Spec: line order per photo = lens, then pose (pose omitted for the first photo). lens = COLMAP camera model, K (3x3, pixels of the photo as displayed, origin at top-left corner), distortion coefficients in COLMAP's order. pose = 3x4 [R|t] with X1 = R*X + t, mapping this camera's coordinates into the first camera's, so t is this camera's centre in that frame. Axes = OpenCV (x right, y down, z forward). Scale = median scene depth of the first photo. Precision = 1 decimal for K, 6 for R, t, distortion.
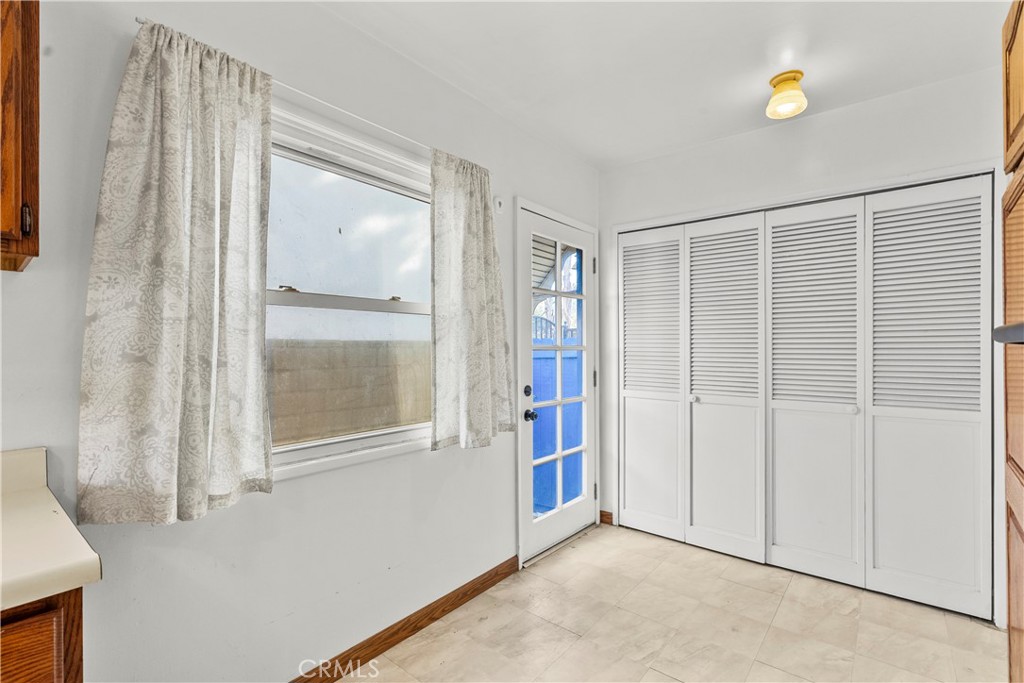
lens RADIAL K [[463.7, 0, 511.4], [0, 463.7, 342.5], [0, 0, 1]] dist [0.003791, -0.001221]
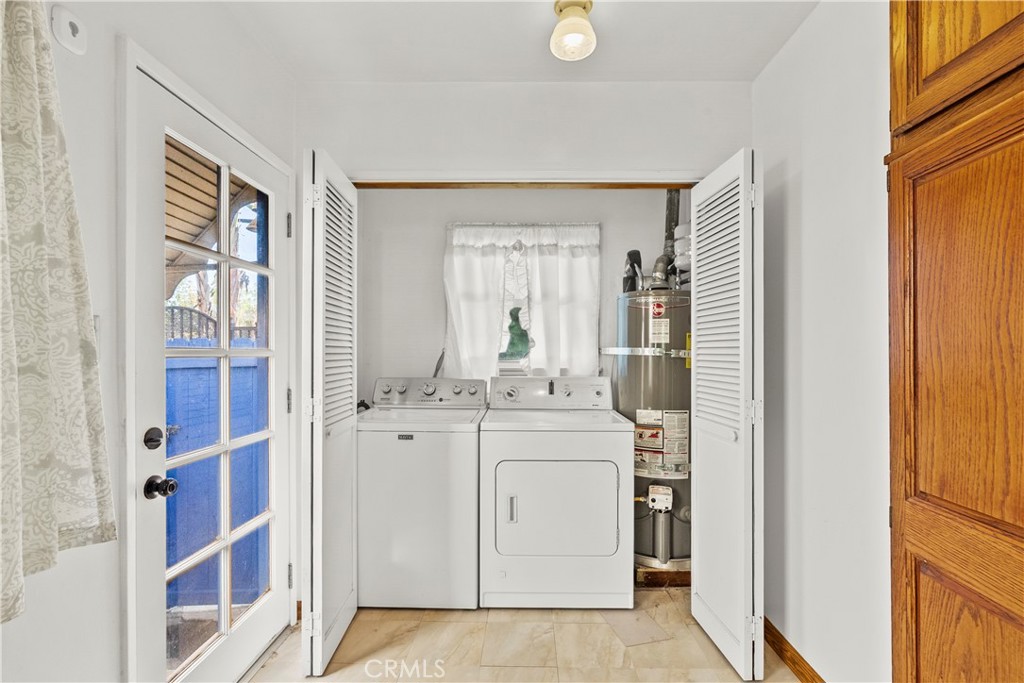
lens RADIAL K [[463.7, 0, 513.8], [0, 463.7, 347.1], [0, 0, 1]] dist [0.003791, -0.001221]
pose [[0.783973, 0.003837, 0.620783, 0.026748], [-0.004382, 0.999990, -0.000646, 0.003825], [-0.620779, -0.002214, 0.783982, 0.338318]]
